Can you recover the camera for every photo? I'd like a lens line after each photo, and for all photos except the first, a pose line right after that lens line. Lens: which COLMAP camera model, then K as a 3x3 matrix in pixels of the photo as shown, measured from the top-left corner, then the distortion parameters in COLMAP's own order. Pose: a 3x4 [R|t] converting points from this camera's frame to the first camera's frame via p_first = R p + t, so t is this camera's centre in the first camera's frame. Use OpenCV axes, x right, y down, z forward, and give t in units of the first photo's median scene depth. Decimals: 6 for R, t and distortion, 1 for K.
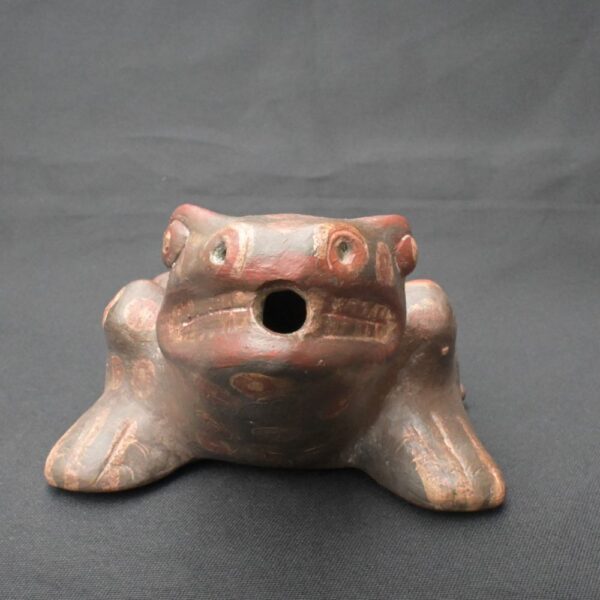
lens RADIAL K [[955.3, 0, 300.0], [0, 955.3, 300.0], [0, 0, 1]] dist [-0.022462, -0.019210]
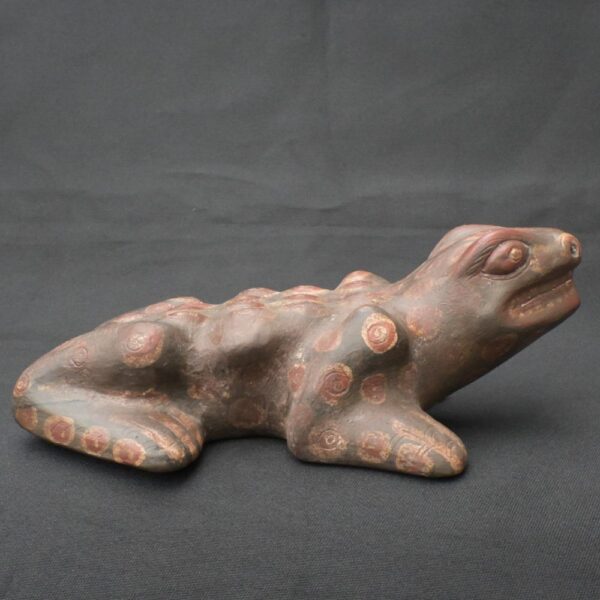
lens RADIAL K [[951.7, 0, 291.1], [0, 951.7, 299.5], [0, 0, 1]] dist [-0.054083, 0.103739]
pose [[0.998887, 0.007247, -0.046614, 0.028511], [-0.008775, 0.999428, -0.032663, 0.017578], [0.046351, 0.033036, 0.998379, -0.133590]]
